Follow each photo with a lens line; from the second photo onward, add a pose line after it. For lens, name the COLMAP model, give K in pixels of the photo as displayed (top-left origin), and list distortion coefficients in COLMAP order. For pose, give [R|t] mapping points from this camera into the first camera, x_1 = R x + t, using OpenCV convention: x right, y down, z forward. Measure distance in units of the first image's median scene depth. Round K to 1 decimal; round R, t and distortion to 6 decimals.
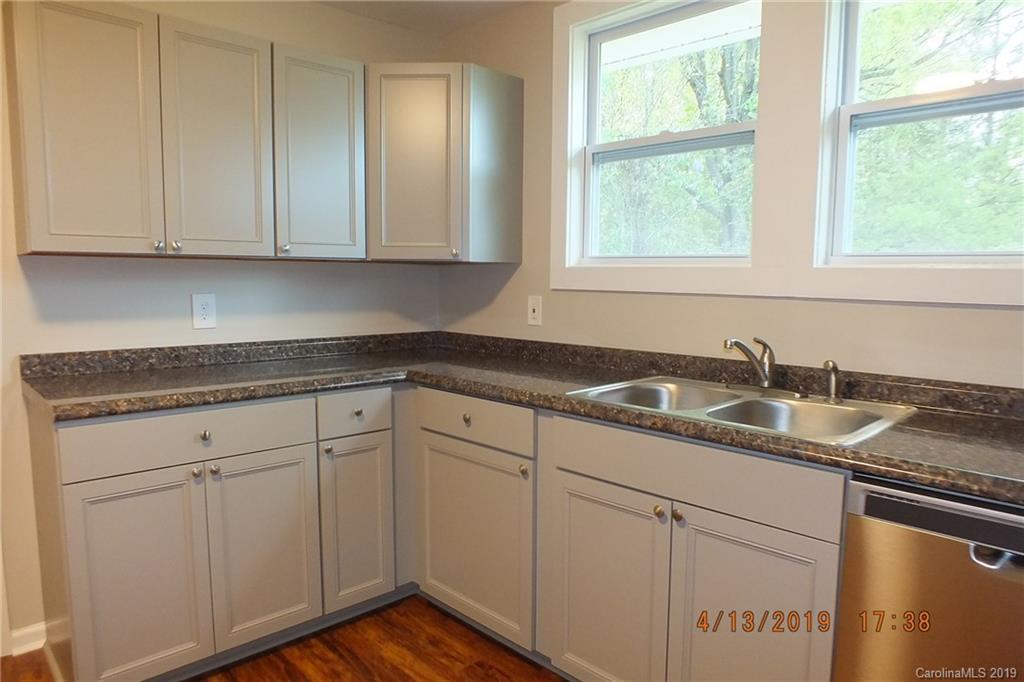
lens RADIAL K [[654.5, 0, 514.2], [0, 654.5, 347.6], [0, 0, 1]] dist [-0.057614, 0.010918]
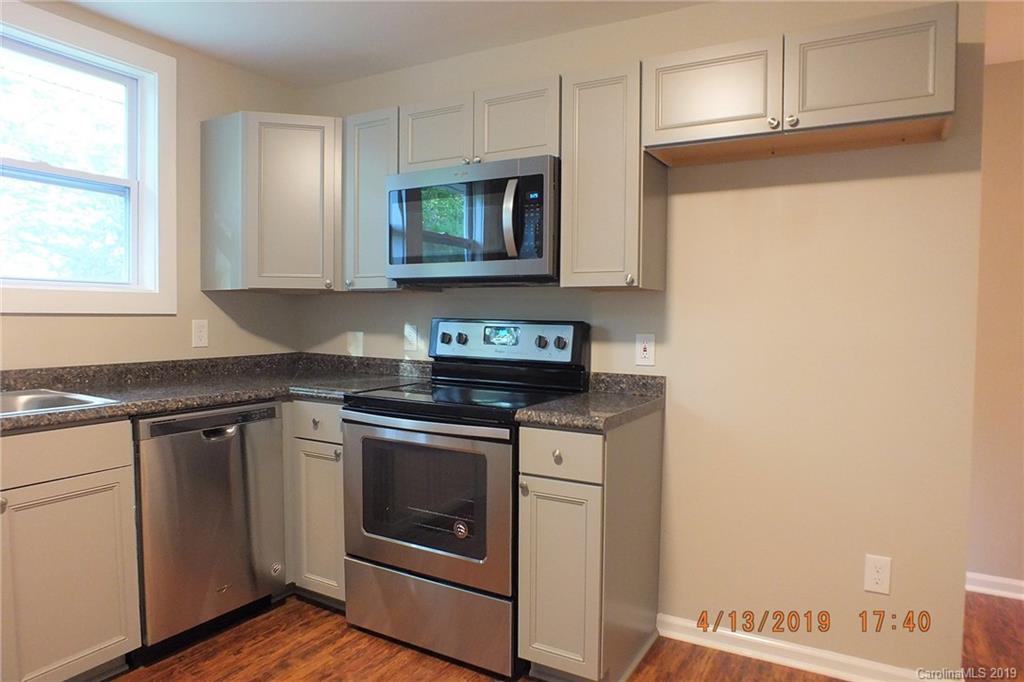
lens RADIAL K [[654.5, 0, 504.2], [0, 654.5, 349.7], [0, 0, 1]] dist [-0.057614, 0.010918]
pose [[-0.276621, -0.067013, 0.958640, -0.755917], [0.086169, 0.991817, 0.094197, -0.027446], [-0.957108, 0.108662, -0.268583, 0.311419]]
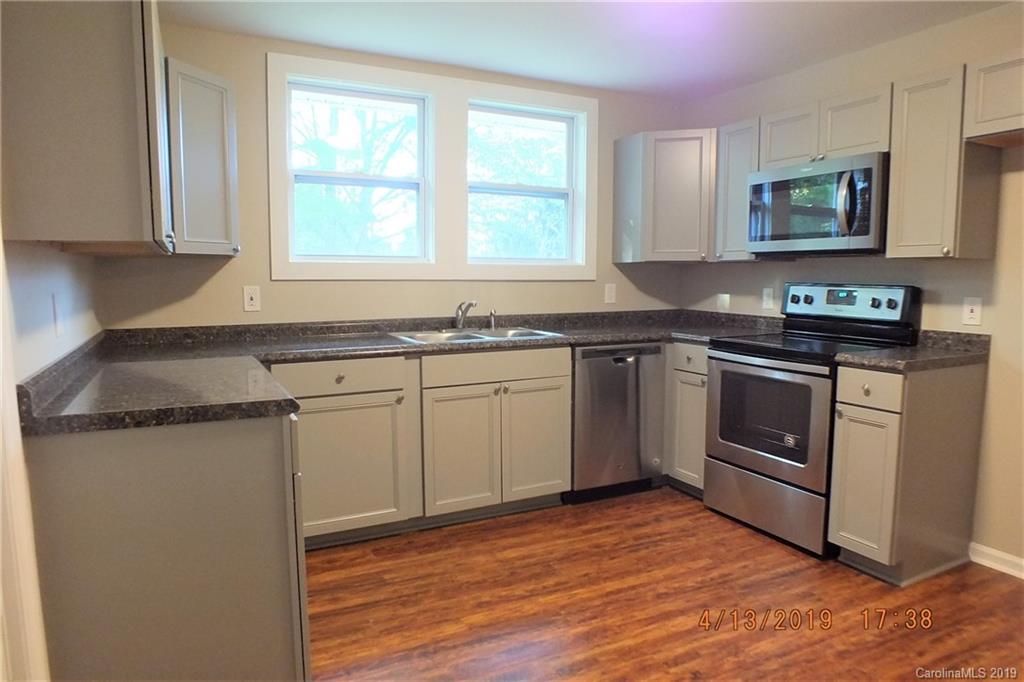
lens RADIAL K [[654.5, 0, 507.6], [0, 654.5, 346.1], [0, 0, 1]] dist [-0.057614, 0.010918]
pose [[0.292514, -0.114135, 0.949425, -1.209260], [0.101554, 0.990945, 0.087838, -0.035470], [-0.950853, 0.070724, 0.301456, 0.273592]]
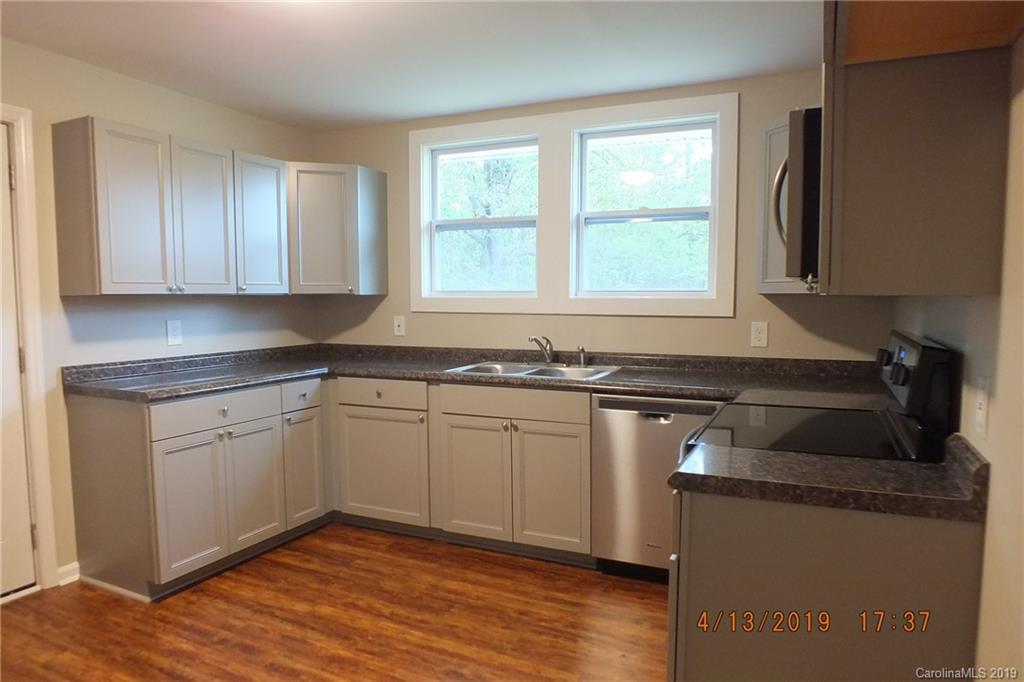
lens RADIAL K [[654.5, 0, 516.4], [0, 654.5, 344.9], [0, 0, 1]] dist [-0.057614, 0.010918]
pose [[0.932877, -0.038084, 0.358177, -0.326528], [0.048266, 0.998644, -0.019525, 0.037479], [-0.356948, 0.035503, 0.933449, -0.634736]]
